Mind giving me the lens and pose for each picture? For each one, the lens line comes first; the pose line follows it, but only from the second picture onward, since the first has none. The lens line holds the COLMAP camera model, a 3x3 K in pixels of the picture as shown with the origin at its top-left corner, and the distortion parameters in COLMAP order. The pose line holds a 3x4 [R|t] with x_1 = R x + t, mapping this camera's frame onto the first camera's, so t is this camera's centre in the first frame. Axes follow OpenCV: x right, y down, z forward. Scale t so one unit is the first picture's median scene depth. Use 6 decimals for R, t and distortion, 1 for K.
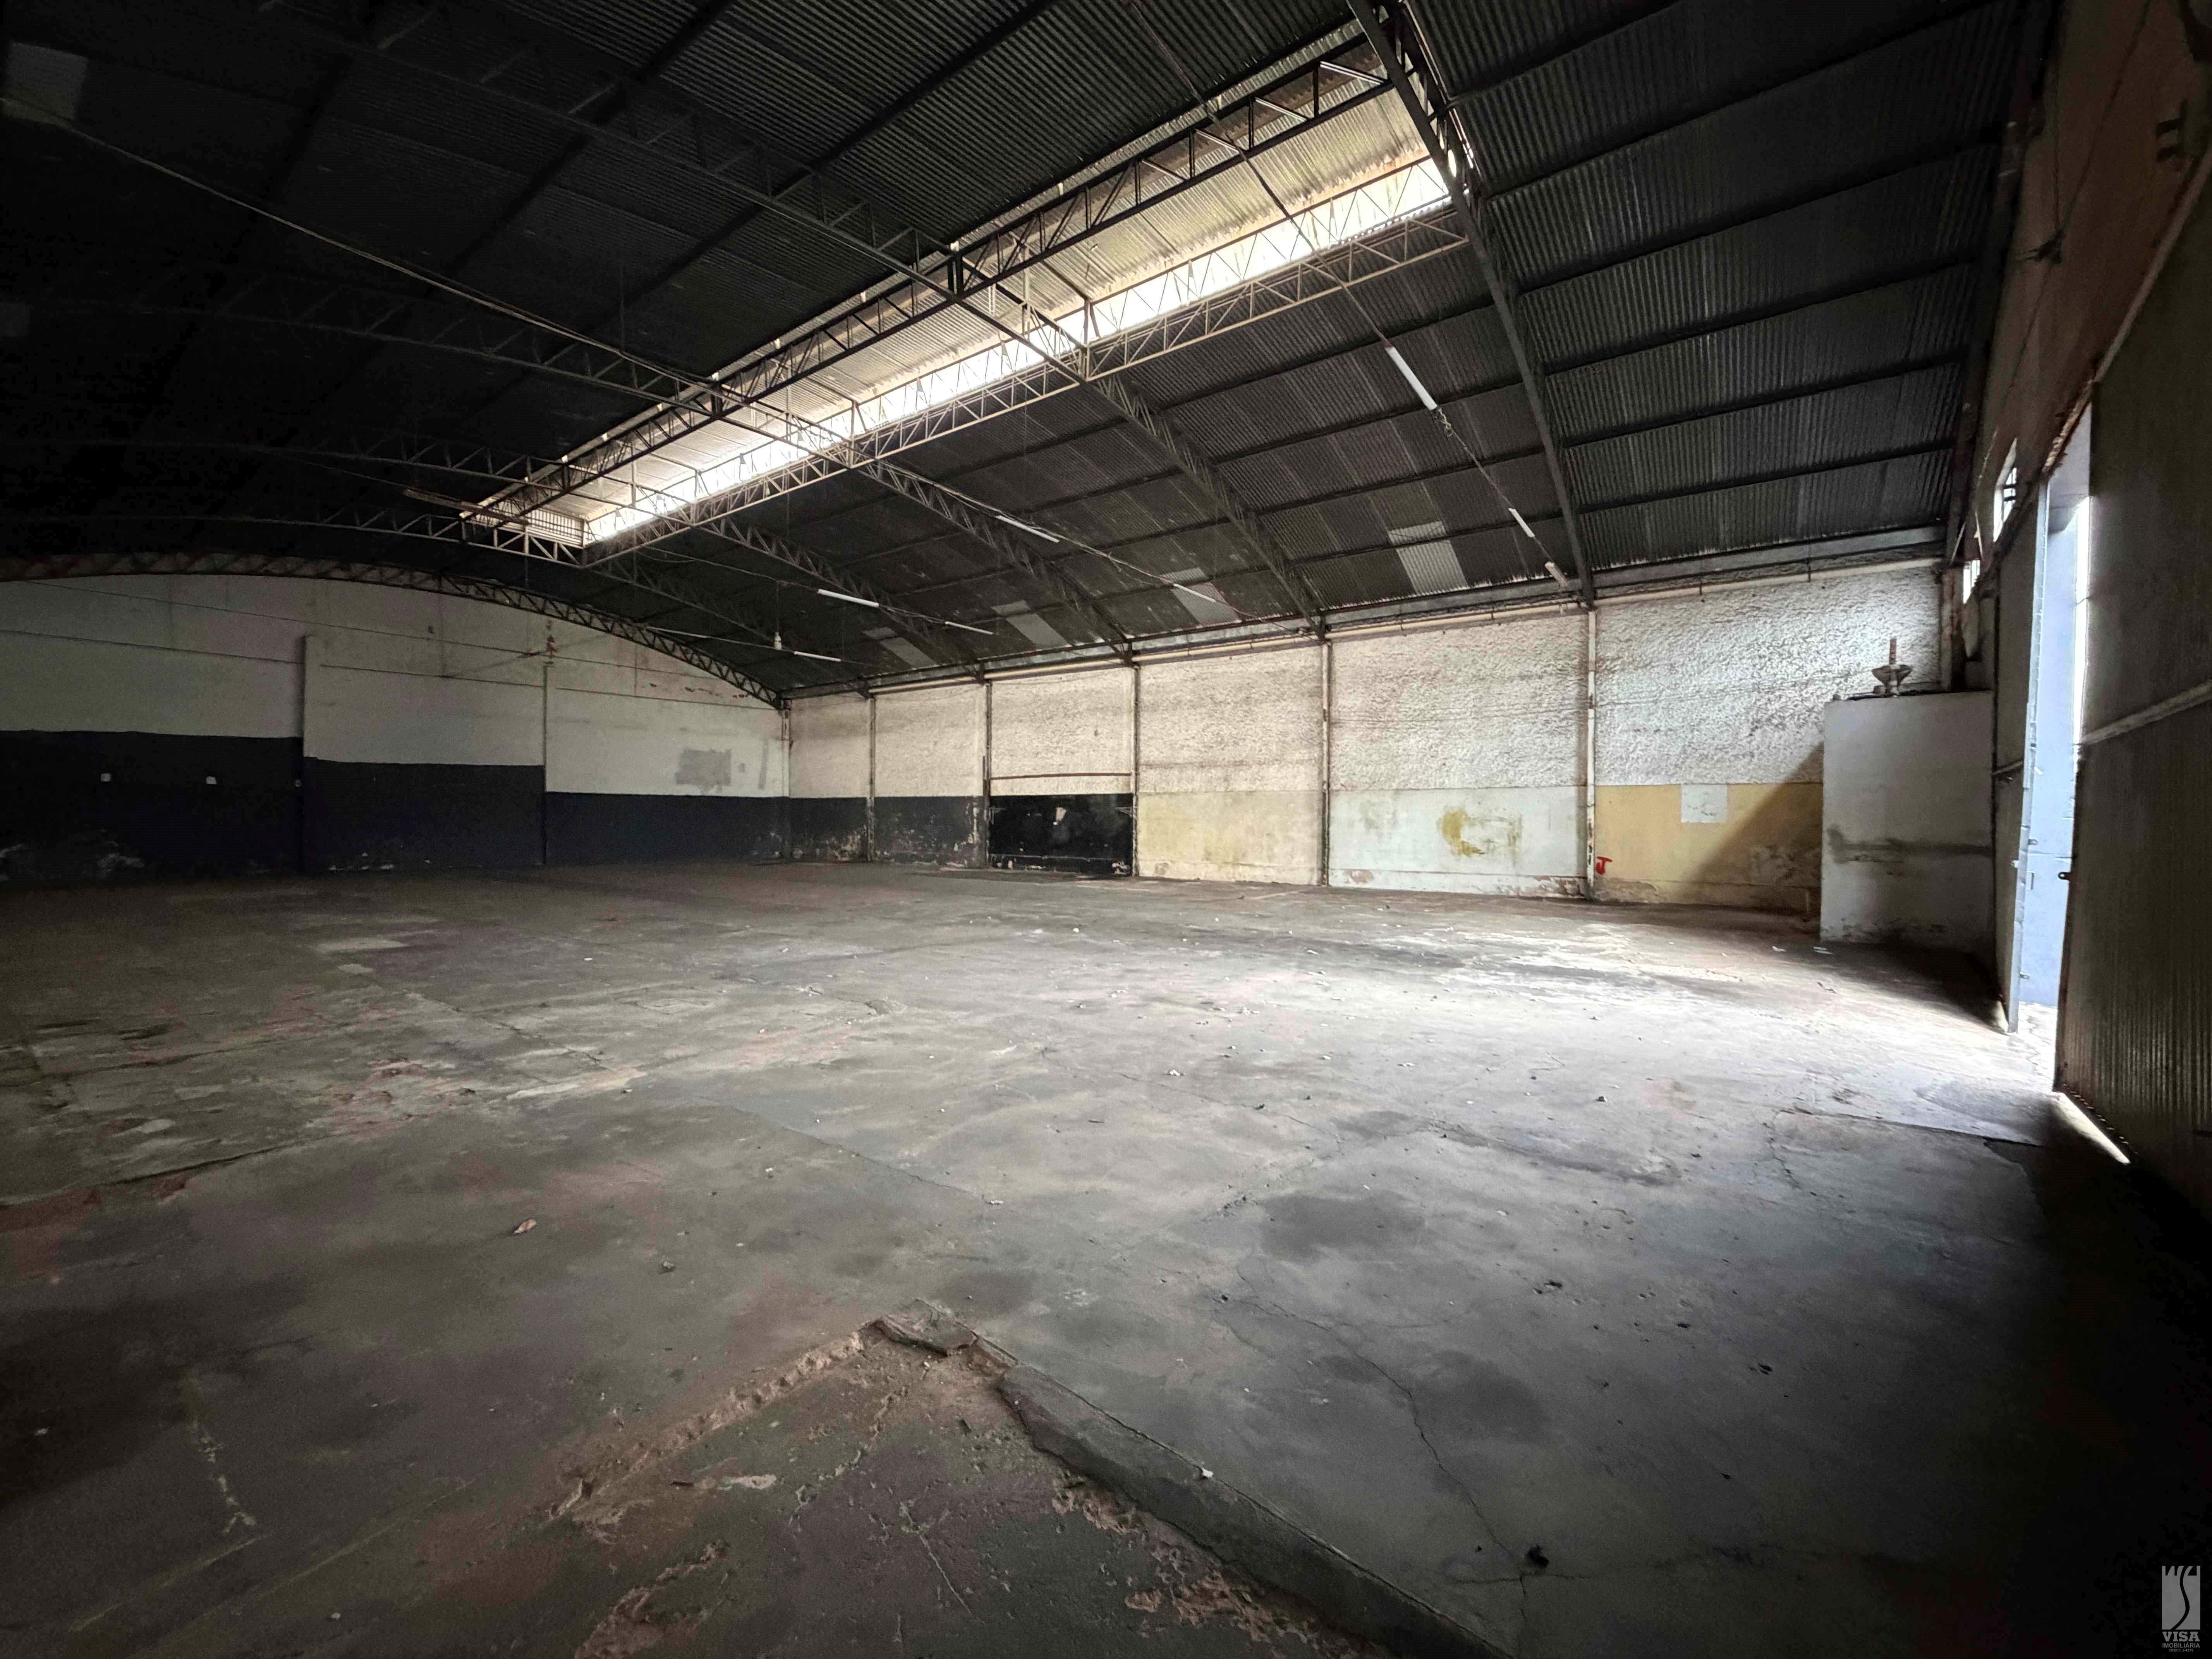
lens RADIAL K [[881.4, 0, 1100.3], [0, 881.4, 824.9], [0, 0, 1]] dist [-0.000730, -0.000580]
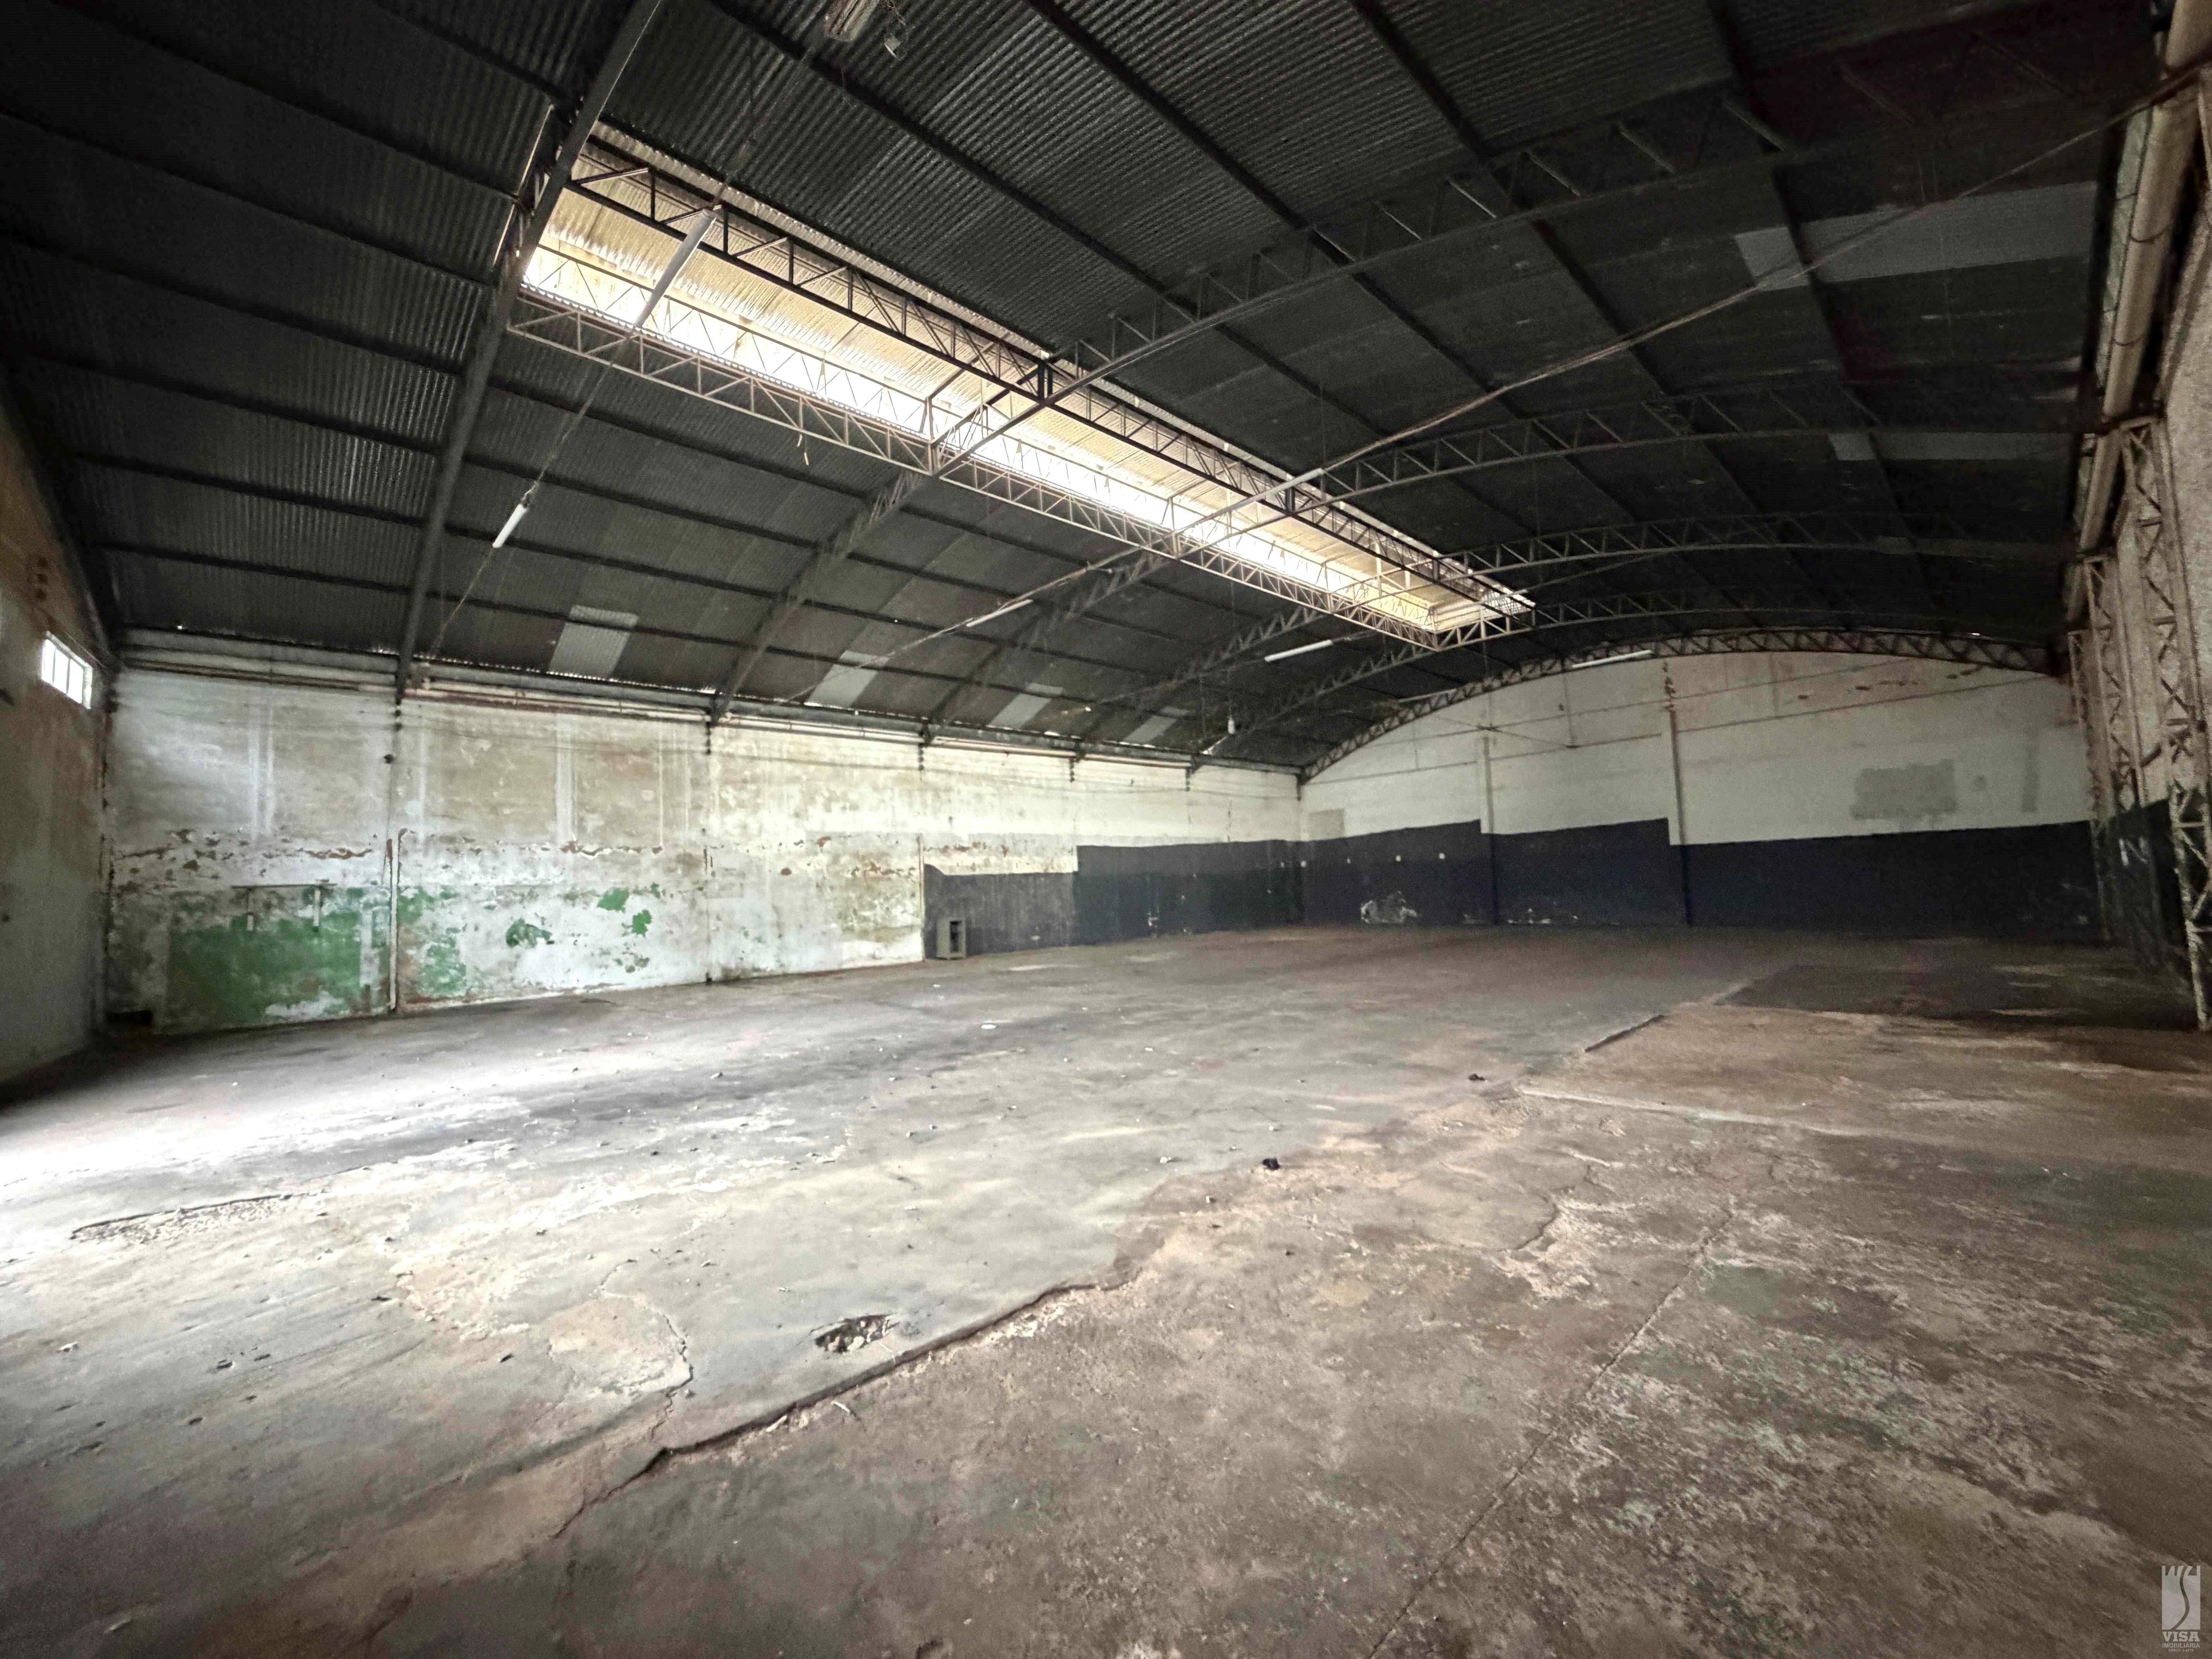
lens RADIAL K [[881.4, 0, 1098.4], [0, 881.4, 826.7], [0, 0, 1]] dist [-0.000730, -0.000580]
pose [[-0.175801, -0.069095, -0.981998, 0.438093], [0.032107, 0.996601, -0.075870, -0.007584], [0.983902, -0.044867, -0.172985, 0.640843]]
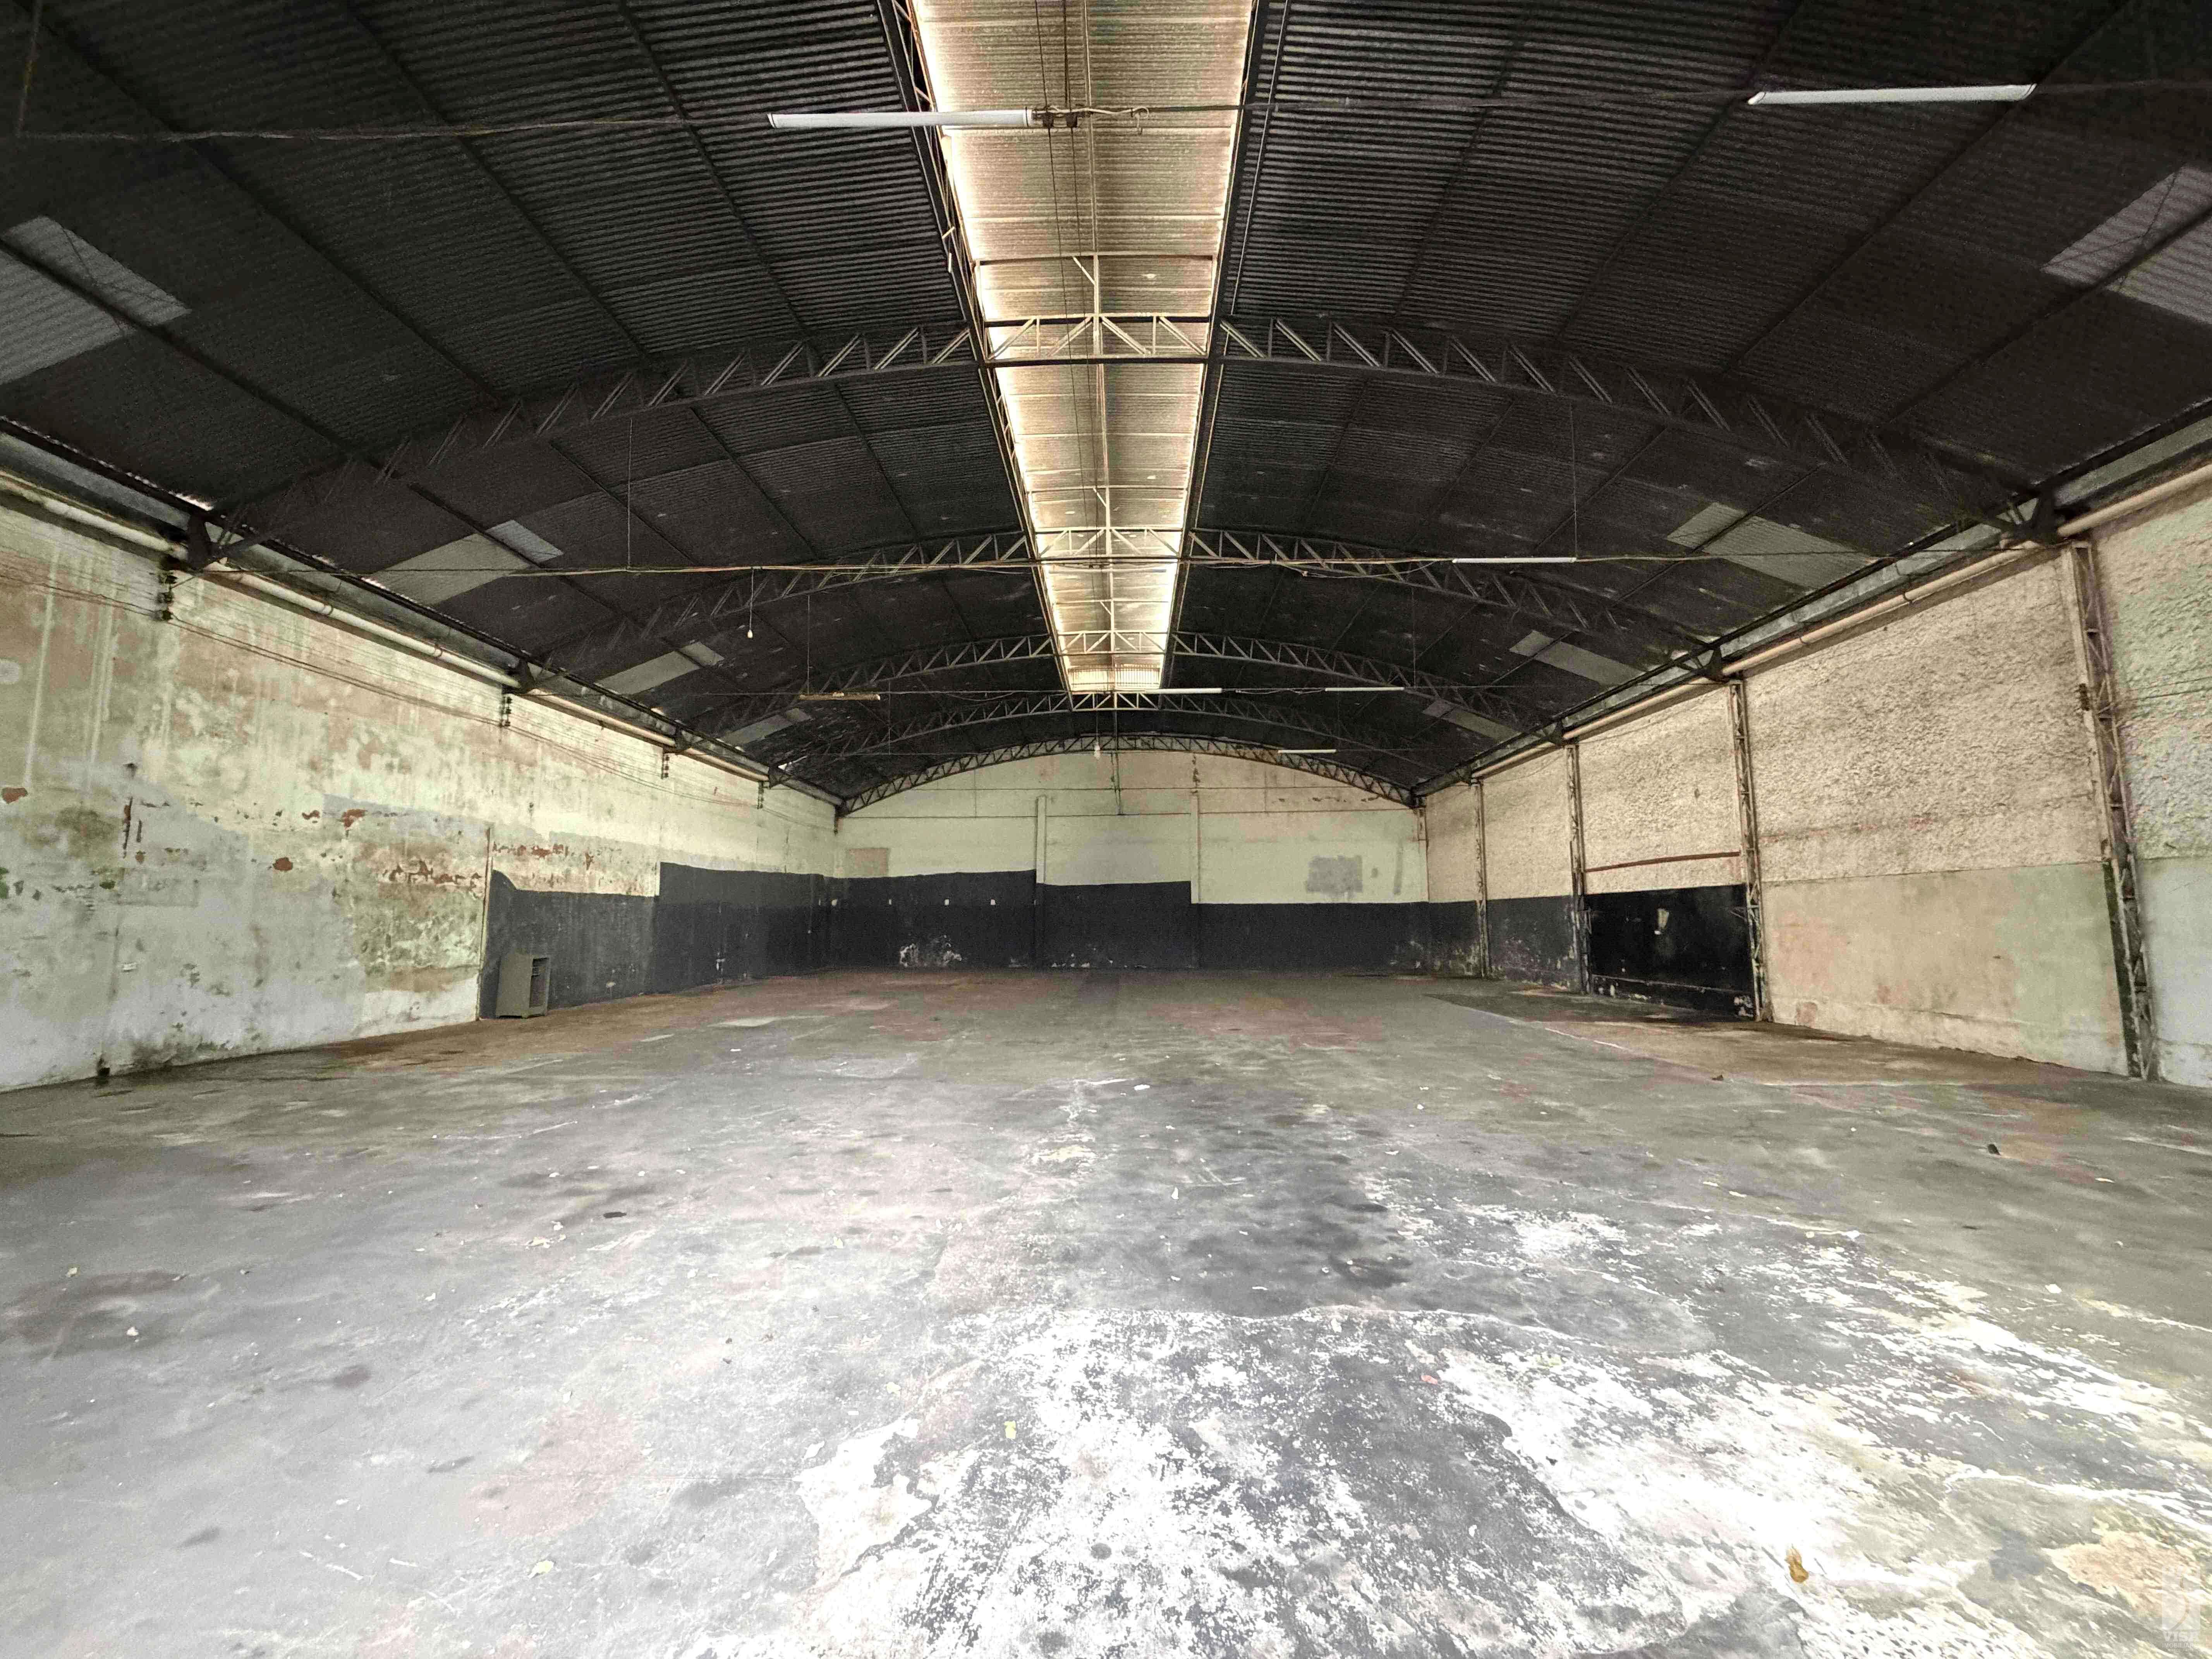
lens RADIAL K [[881.4, 0, 1108.0], [0, 881.4, 826.0], [0, 0, 1]] dist [-0.000730, -0.000580]
pose [[0.573530, -0.096578, -0.813471, 0.284557], [0.000165, 0.993040, -0.117780, -0.003530], [0.819184, 0.067416, 0.569554, 0.281674]]
